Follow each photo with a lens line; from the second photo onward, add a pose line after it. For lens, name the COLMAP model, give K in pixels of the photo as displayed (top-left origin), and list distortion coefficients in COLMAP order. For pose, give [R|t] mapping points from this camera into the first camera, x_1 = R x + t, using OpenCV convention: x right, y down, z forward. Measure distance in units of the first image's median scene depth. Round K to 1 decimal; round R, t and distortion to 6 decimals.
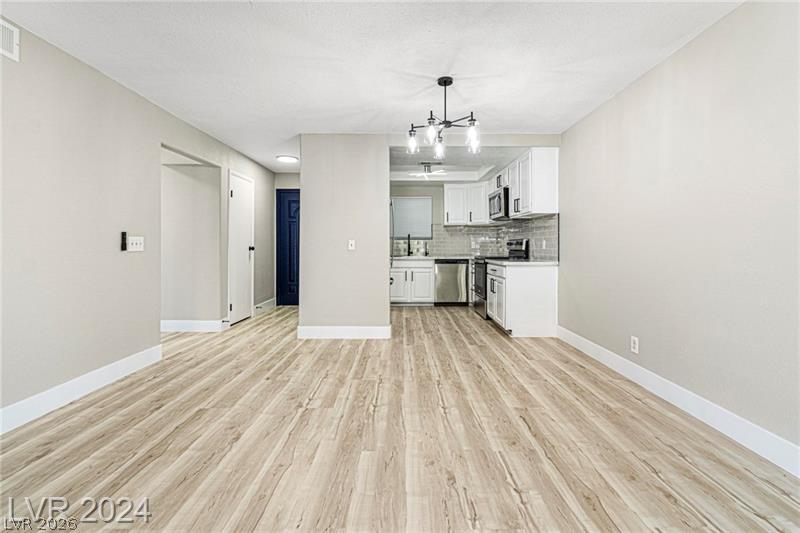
lens RADIAL K [[359.0, 0, 406.5], [0, 359.0, 245.5], [0, 0, 1]] dist [-0.000804, -0.000303]
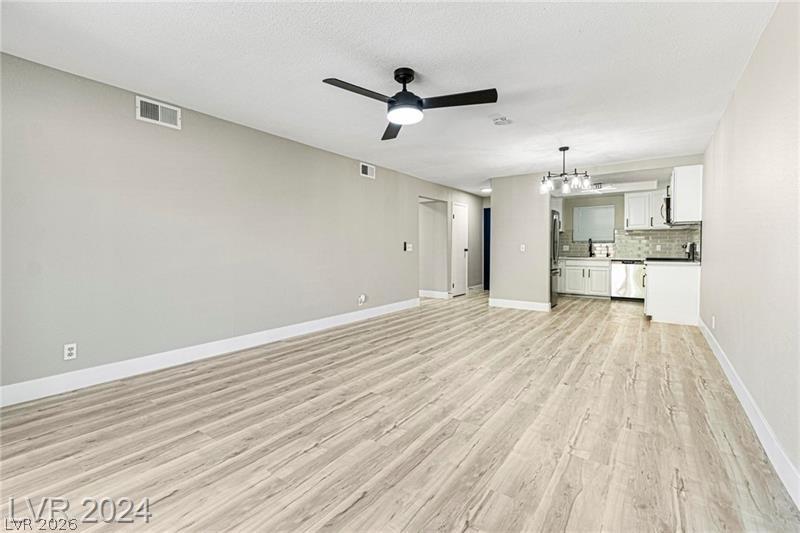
lens RADIAL K [[359.0, 0, 406.5], [0, 359.0, 245.5], [0, 0, 1]] dist [-0.000804, -0.000303]
pose [[0.815508, -0.003348, -0.578736, 0.413510], [0.000764, 0.999989, -0.004709, -0.006325], [0.578745, 0.003398, 0.815501, -0.669424]]
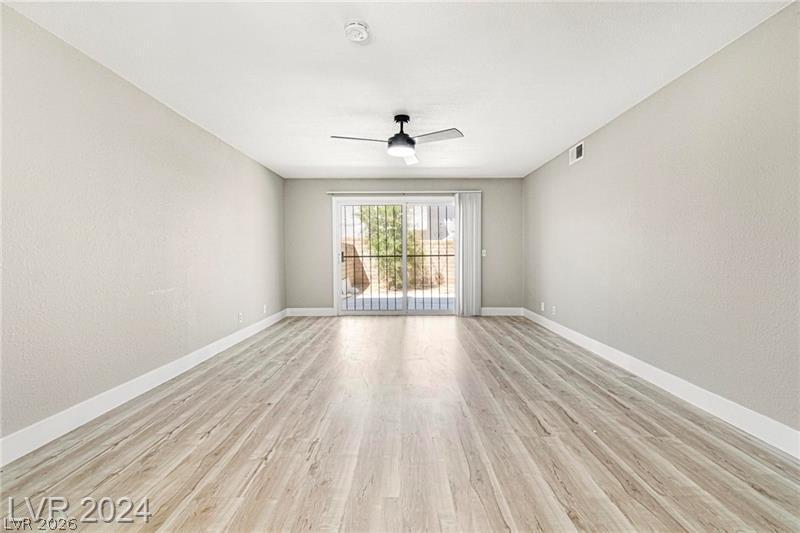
lens RADIAL K [[353.0, 0, 403.9], [0, 353.0, 266.5], [0, 0, 1]] dist [-0.002064, -0.000424]
pose [[-0.999848, 0.004633, 0.016837, -0.085567], [0.005115, 0.999576, 0.028670, 0.002661], [-0.016697, 0.028752, -0.999447, 1.024397]]
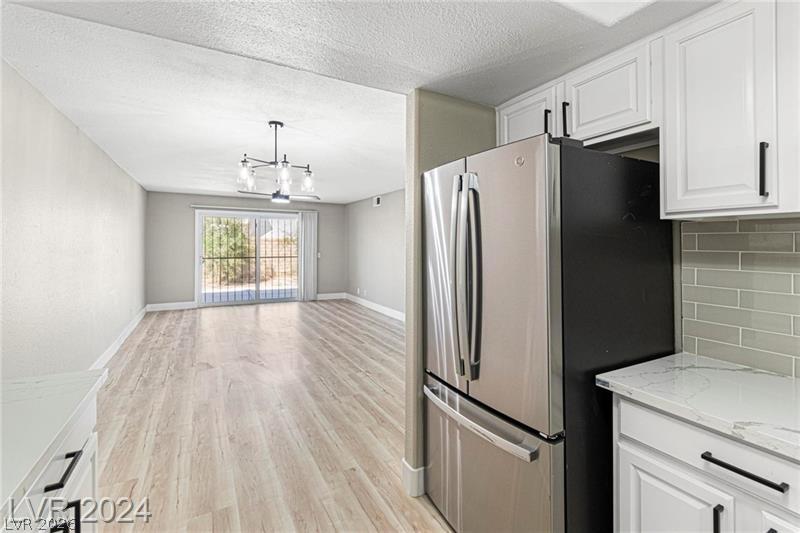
lens RADIAL K [[359.0, 0, 406.5], [0, 359.0, 245.5], [0, 0, 1]] dist [-0.000804, -0.000303]
pose [[-0.876569, -0.006050, -0.481239, 0.239936], [-0.006127, 0.999980, -0.001411, -0.087229], [0.481238, 0.001711, -0.876589, 1.813442]]
